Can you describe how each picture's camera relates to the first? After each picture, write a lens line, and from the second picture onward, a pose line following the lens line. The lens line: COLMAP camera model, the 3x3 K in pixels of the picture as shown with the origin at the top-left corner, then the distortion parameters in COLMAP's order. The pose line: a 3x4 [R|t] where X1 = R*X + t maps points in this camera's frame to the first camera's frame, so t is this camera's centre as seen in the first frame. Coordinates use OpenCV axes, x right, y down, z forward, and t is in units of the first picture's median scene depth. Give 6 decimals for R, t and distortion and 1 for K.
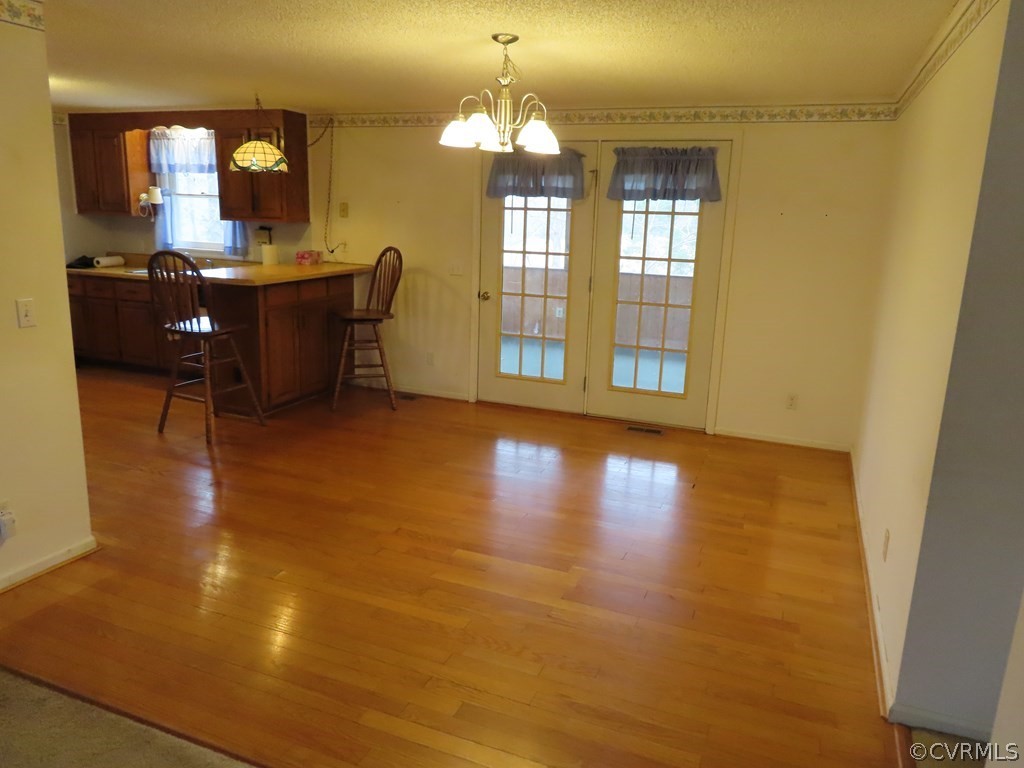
lens RADIAL K [[719.3, 0, 506.1], [0, 719.3, 365.6], [0, 0, 1]] dist [0.023819, -0.001317]
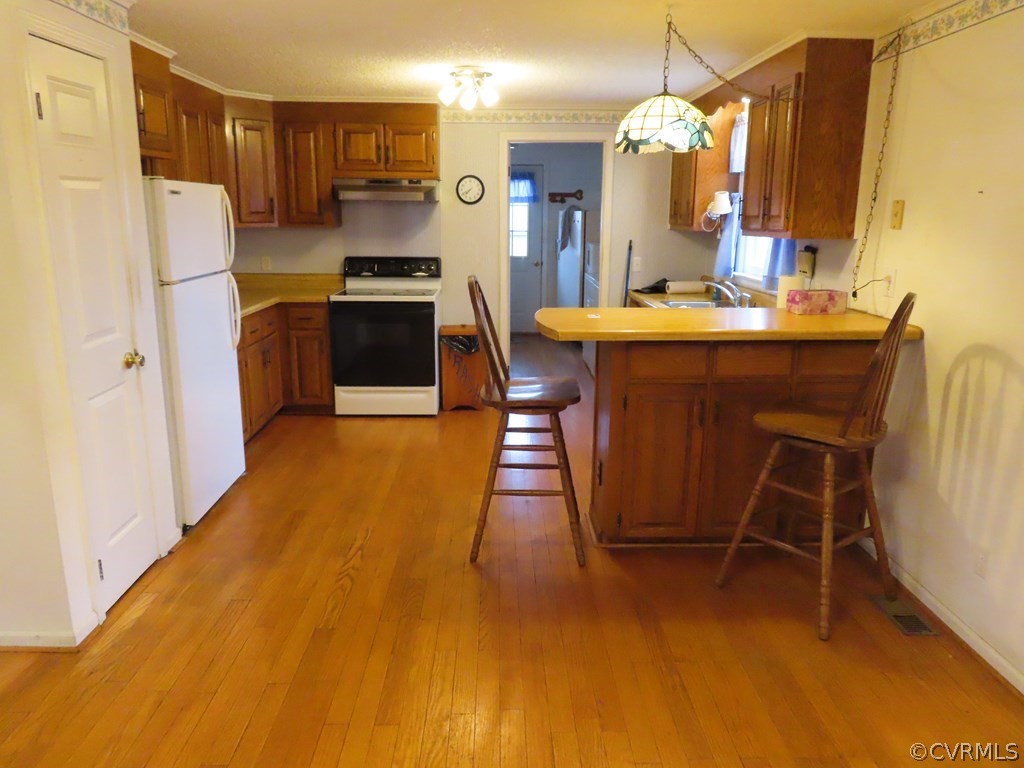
lens RADIAL K [[753.7, 0, 498.0], [0, 753.7, 386.1], [0, 0, 1]] dist [0.060364, -0.088453]
pose [[0.401290, 0.176847, -0.898716, 0.160901], [-0.181900, 0.977028, 0.111036, -0.103653], [0.897707, 0.118919, 0.424240, 0.523339]]
